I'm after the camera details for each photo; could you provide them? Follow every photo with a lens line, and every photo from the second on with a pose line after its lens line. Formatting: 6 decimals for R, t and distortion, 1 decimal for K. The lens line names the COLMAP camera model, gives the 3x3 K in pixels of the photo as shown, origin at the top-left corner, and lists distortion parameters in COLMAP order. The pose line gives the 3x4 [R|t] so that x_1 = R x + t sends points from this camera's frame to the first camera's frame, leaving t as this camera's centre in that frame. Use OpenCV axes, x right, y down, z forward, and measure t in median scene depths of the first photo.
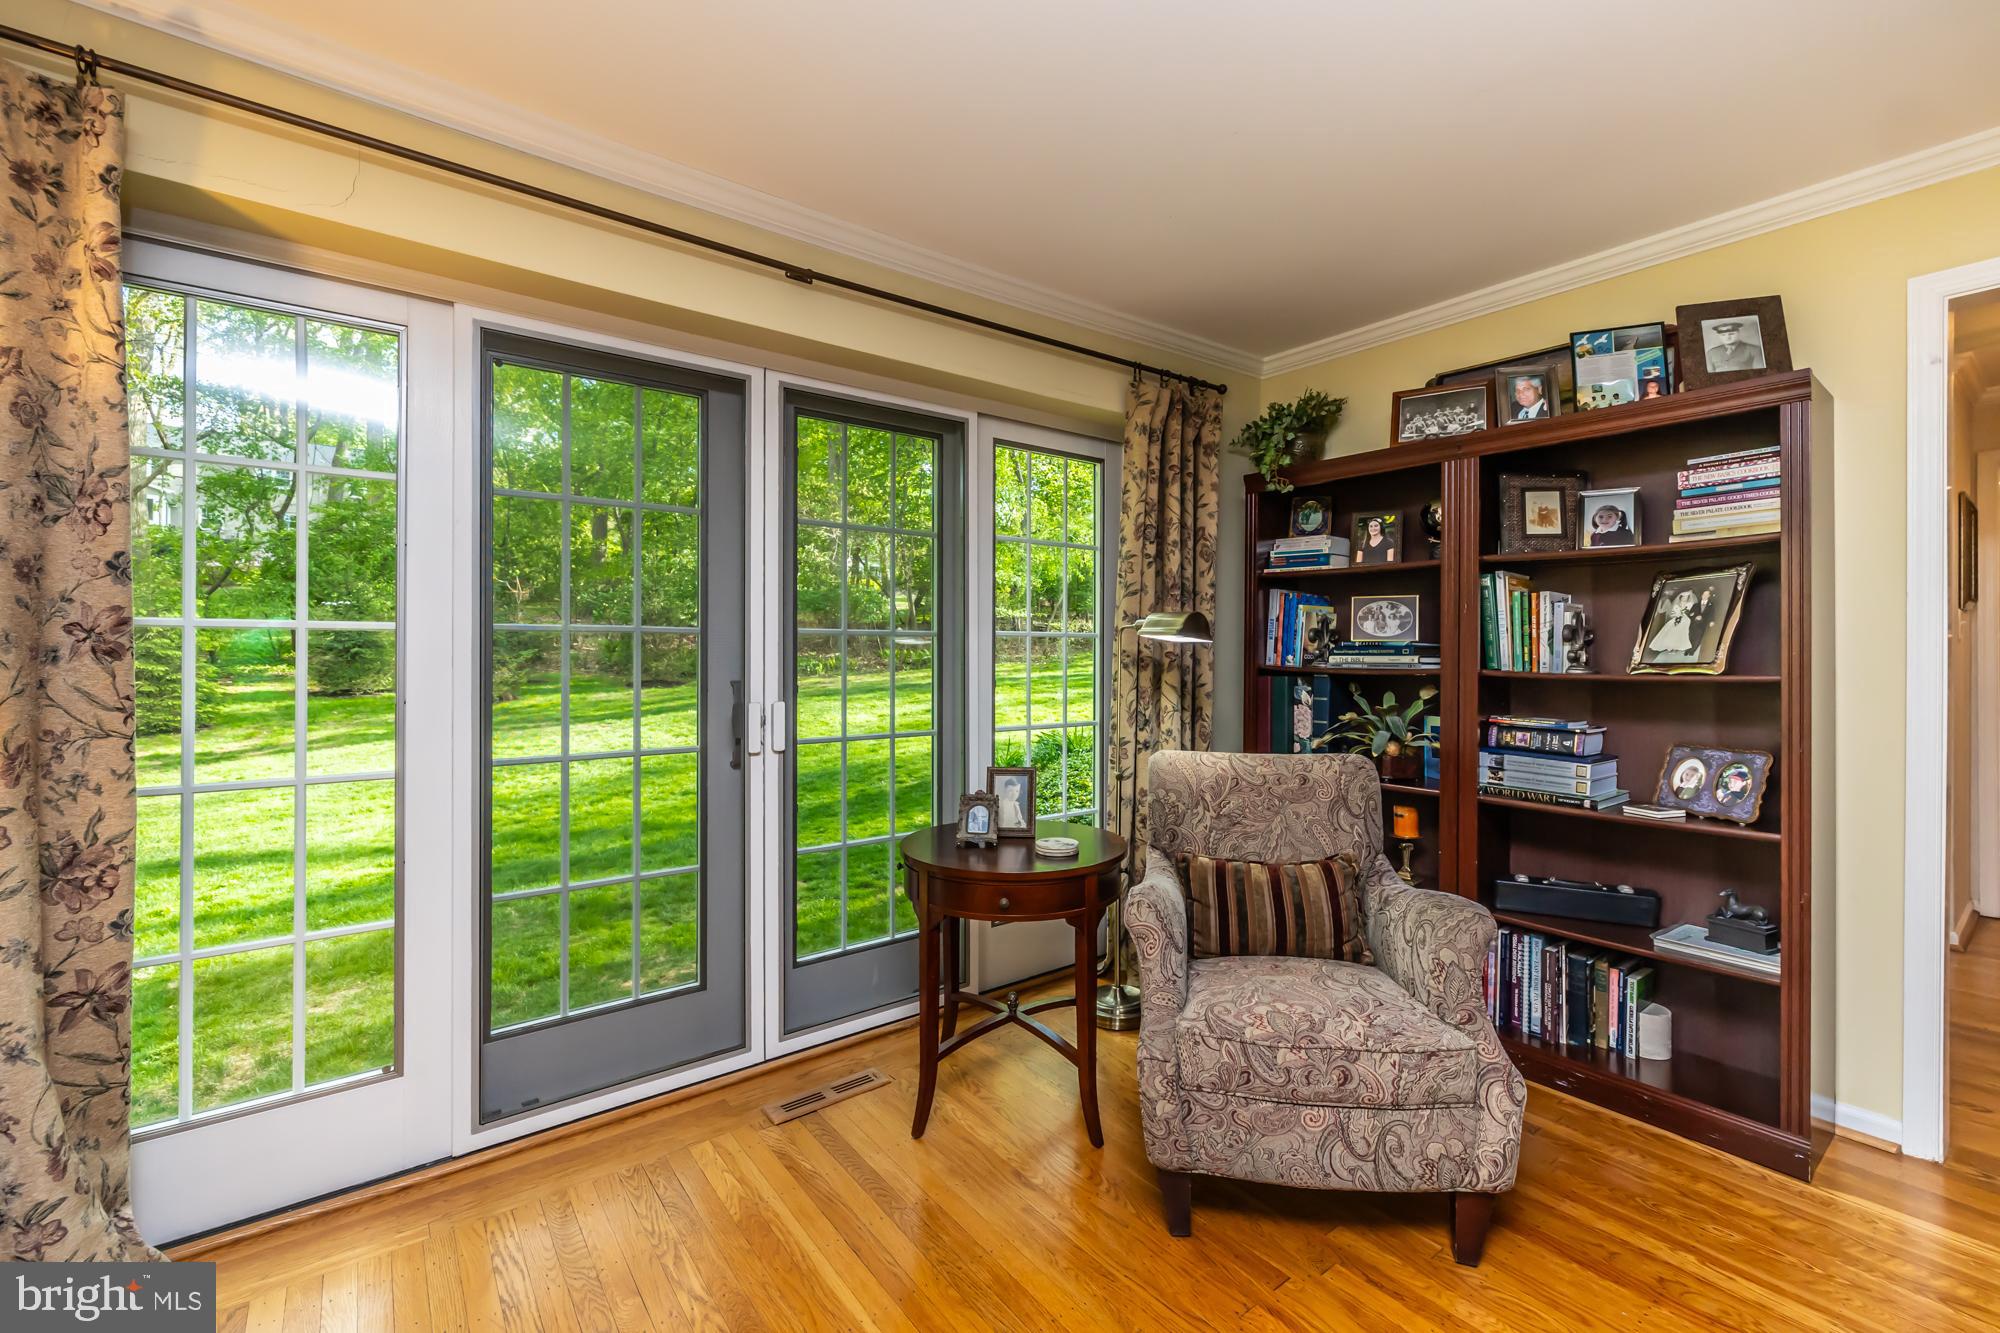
lens RADIAL K [[846.0, 0, 1011.8], [0, 846.0, 642.6], [0, 0, 1]] dist [-0.001357, -0.000128]
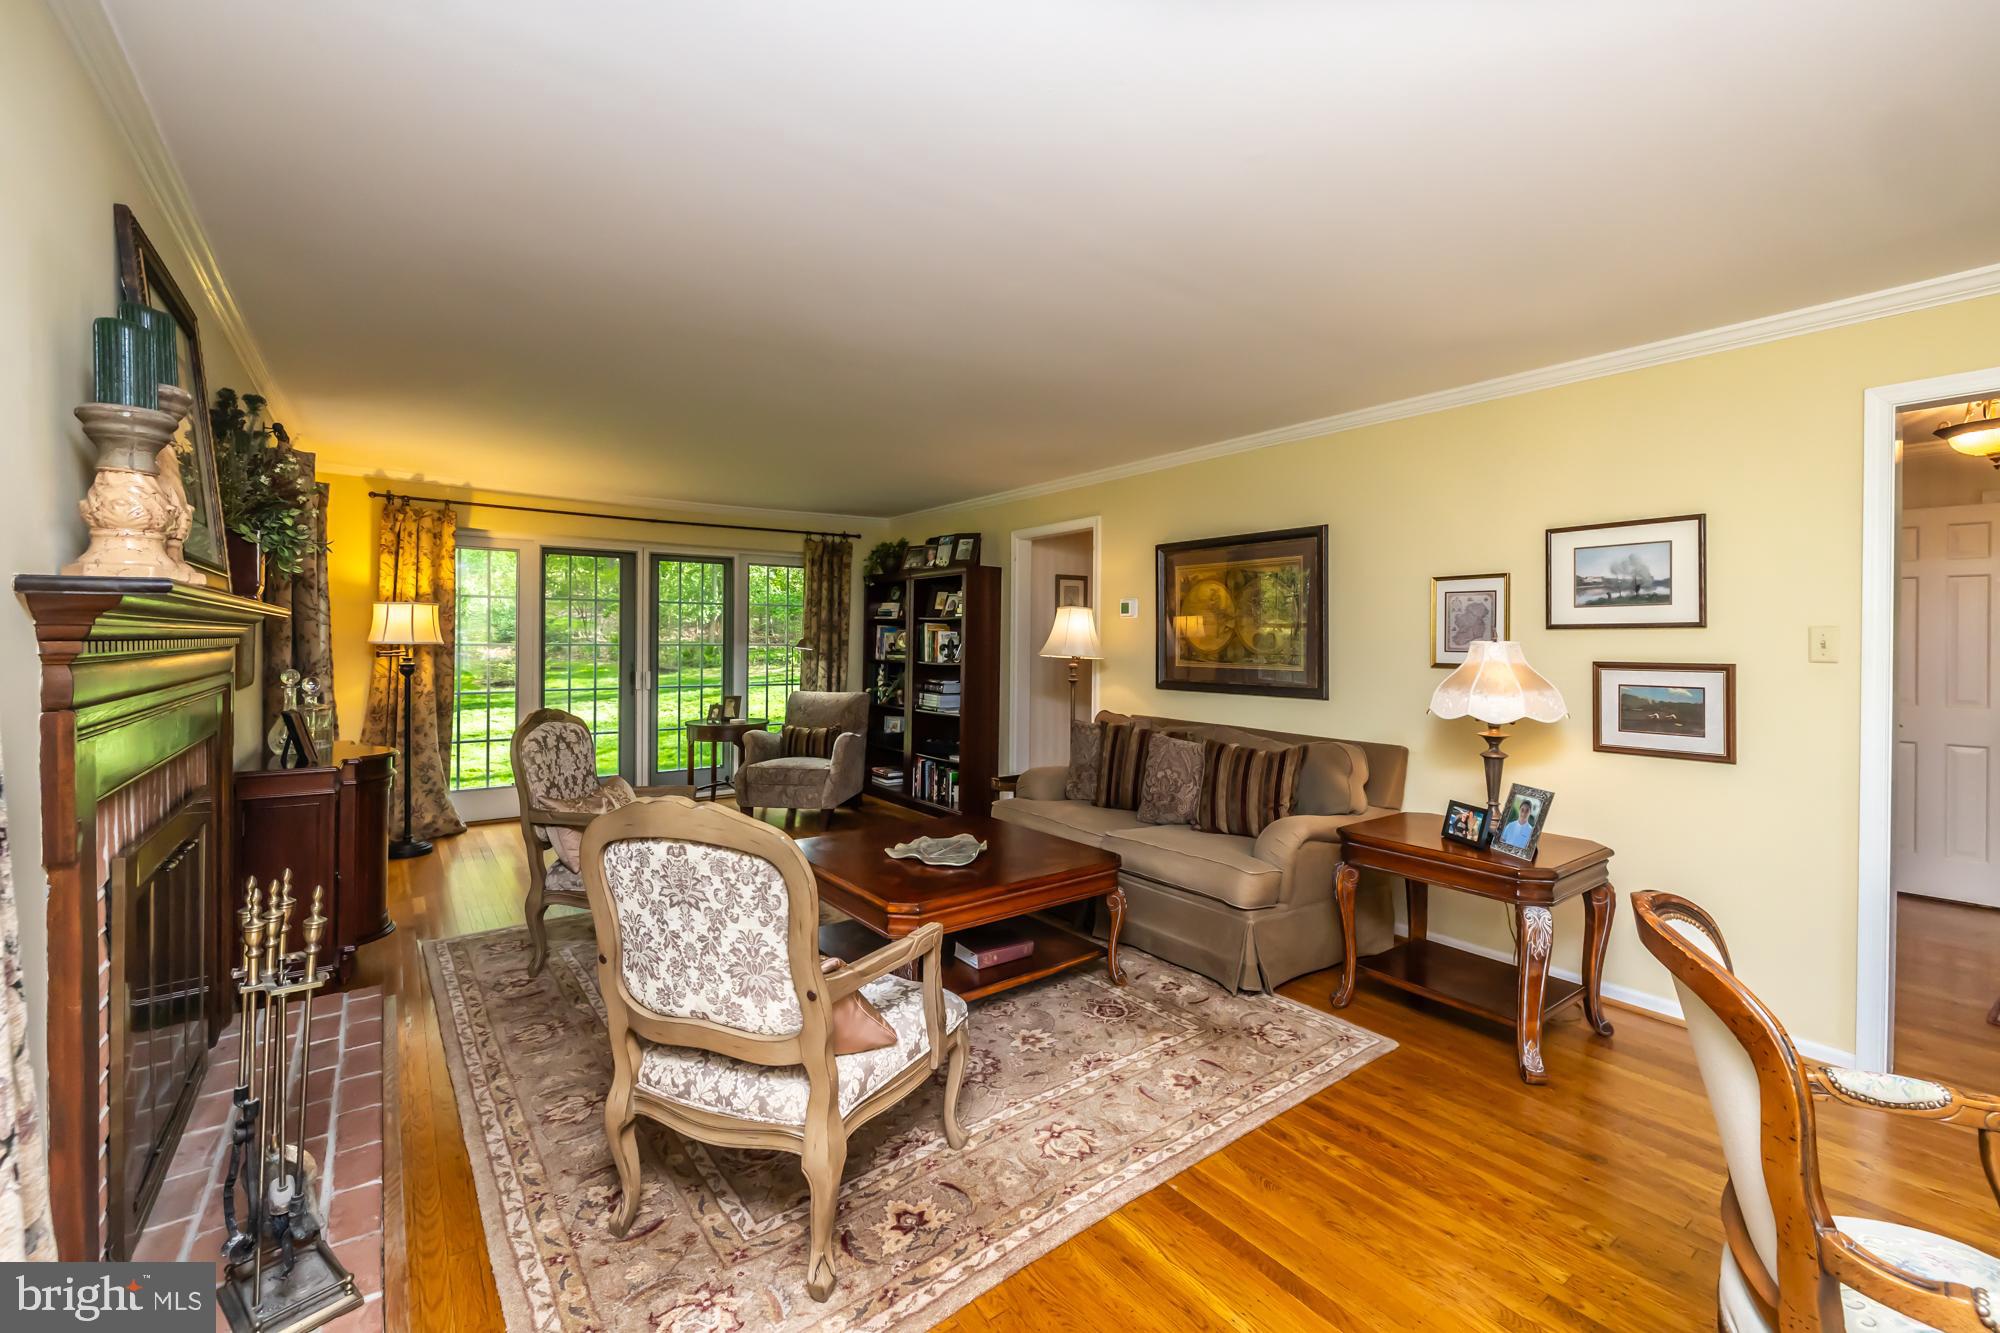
lens RADIAL K [[846.0, 0, 1011.8], [0, 846.0, 642.6], [0, 0, 1]] dist [-0.001357, -0.000128]
pose [[0.999879, 0.005241, -0.014632, 0.846774], [-0.005171, 0.999975, 0.004810, -0.035331], [0.014657, -0.004734, 0.999881, -1.536457]]
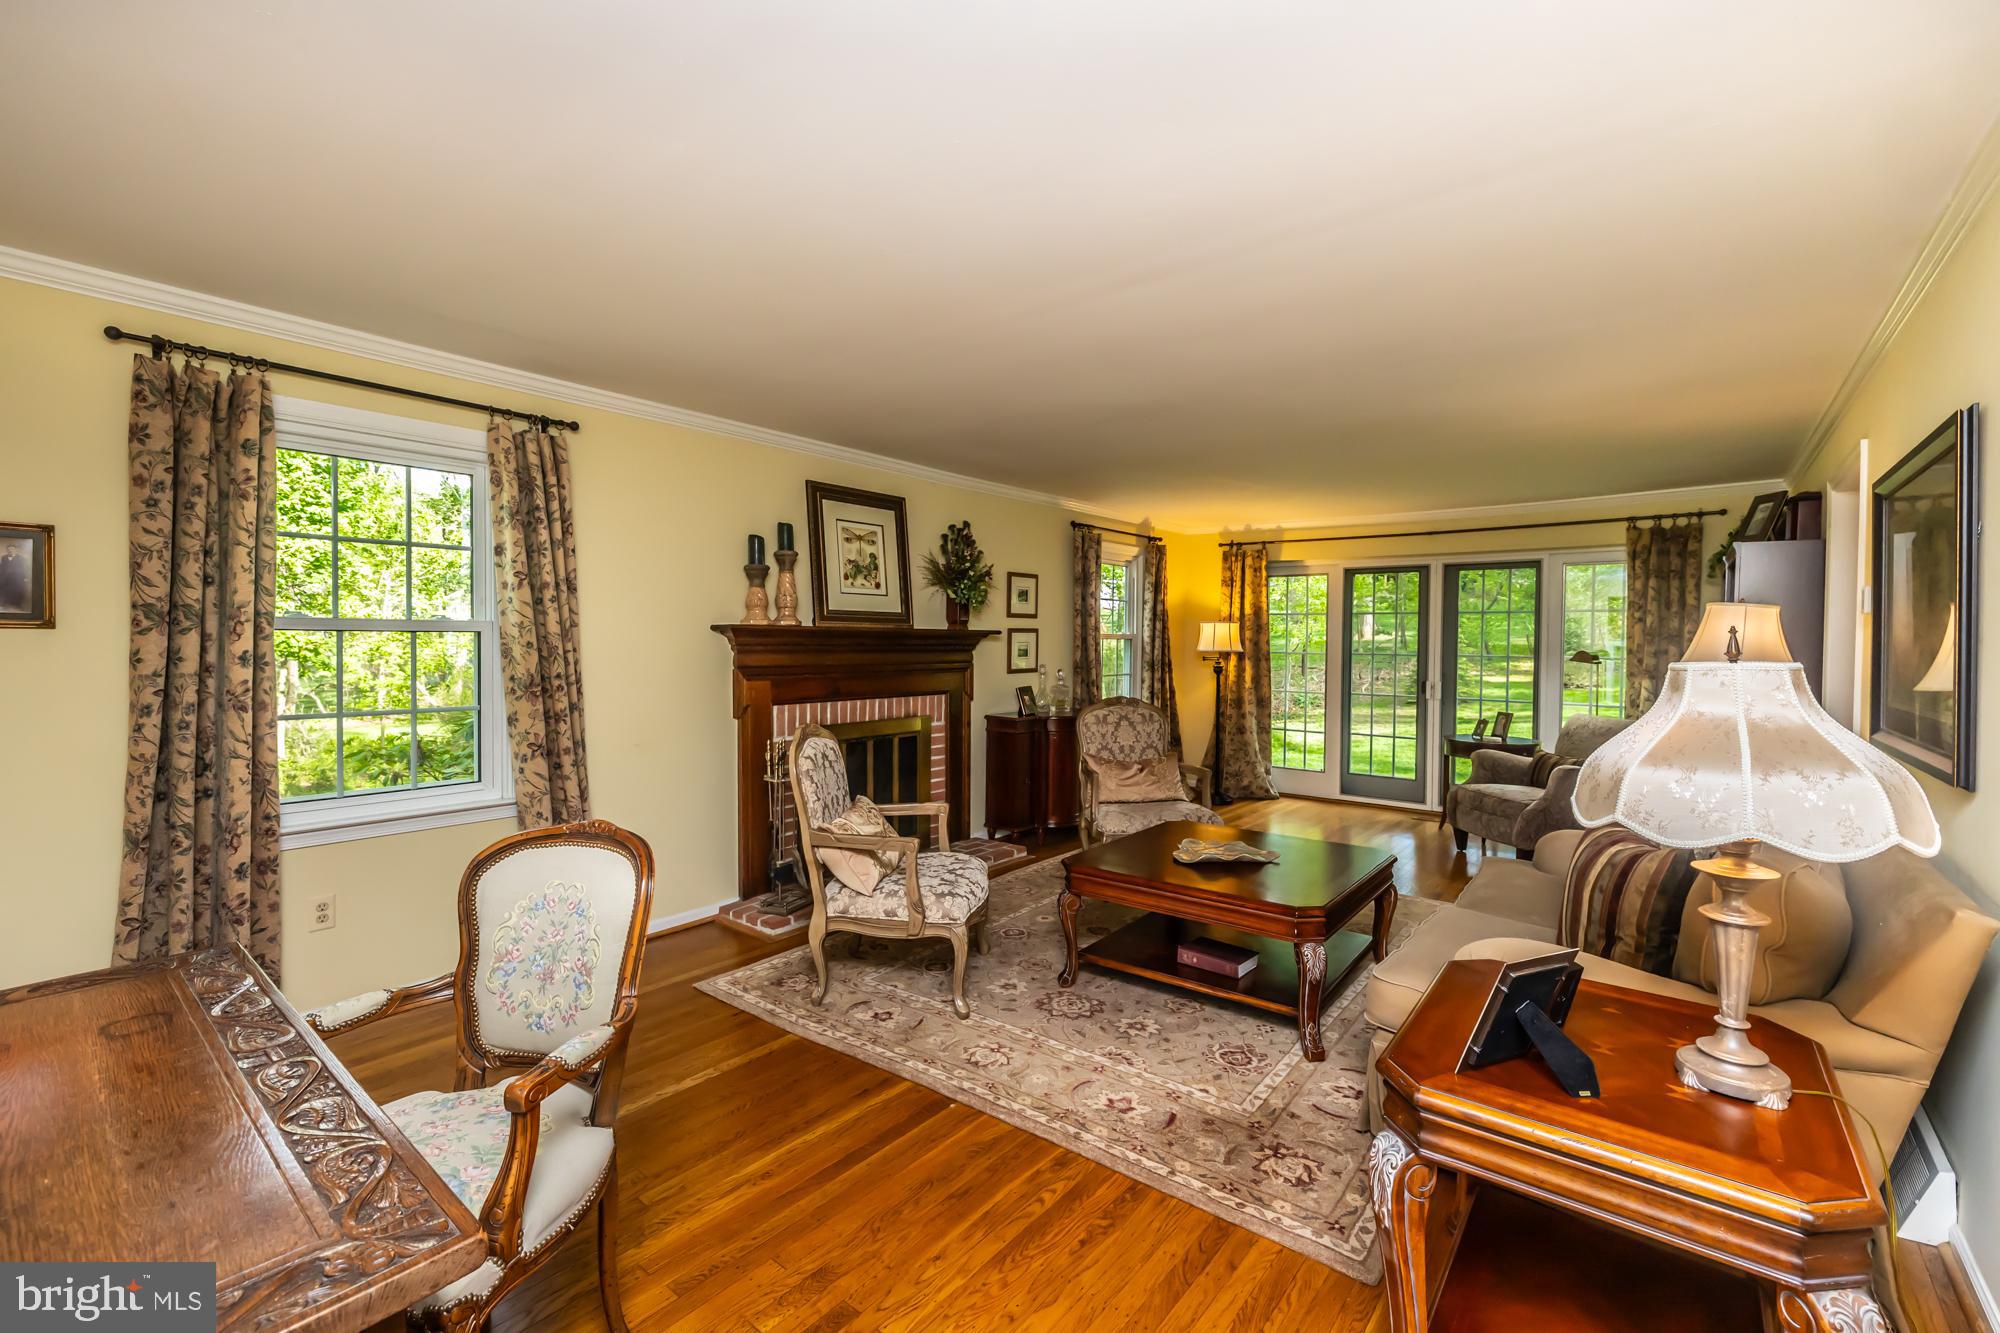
lens RADIAL K [[853.2, 0, 998.4], [0, 853.2, 660.3], [0, 0, 1]] dist [-0.000343, -0.000471]
pose [[0.229374, 0.025015, -0.973017, 1.901151], [-0.008663, 0.999683, 0.023659, -0.045875], [0.973300, 0.003003, 0.229518, -0.928851]]
